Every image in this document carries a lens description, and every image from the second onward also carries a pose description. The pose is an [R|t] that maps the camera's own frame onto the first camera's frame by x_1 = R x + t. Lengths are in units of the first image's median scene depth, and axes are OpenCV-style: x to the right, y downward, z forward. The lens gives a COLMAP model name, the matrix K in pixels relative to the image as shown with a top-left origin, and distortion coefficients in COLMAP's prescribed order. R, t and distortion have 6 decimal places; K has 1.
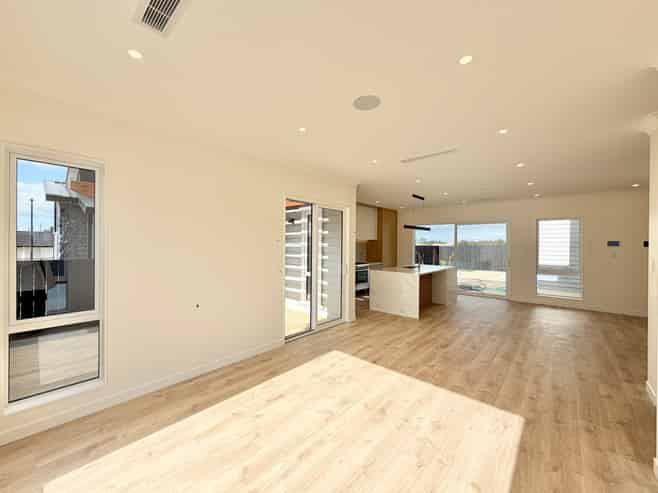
lens RADIAL K [[262.4, 0, 325.2], [0, 262.4, 246.4], [0, 0, 1]] dist [0.000574, -0.000190]
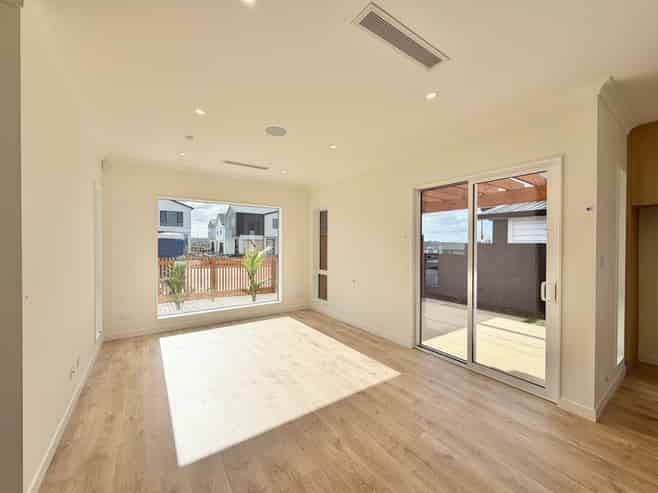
lens RADIAL K [[262.4, 0, 325.2], [0, 262.4, 246.4], [0, 0, 1]] dist [0.000574, -0.000190]
pose [[-0.235395, -0.000211, -0.971900, 0.981936], [-0.012202, 0.999922, 0.002738, 0.020610], [0.971823, 0.012503, -0.235379, 1.111533]]
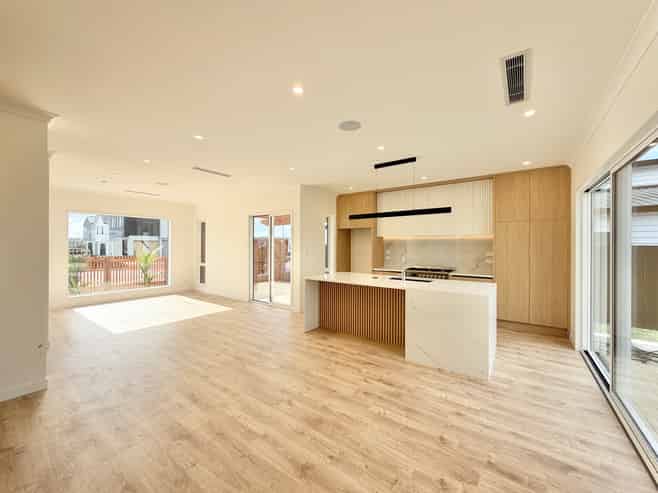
lens RADIAL K [[262.4, 0, 325.2], [0, 262.4, 246.4], [0, 0, 1]] dist [0.000574, -0.000190]
pose [[0.092299, -0.002034, -0.995729, 1.915160], [-0.005420, 0.999982, -0.002545, 0.022966], [0.995717, 0.005632, 0.092286, 1.626725]]
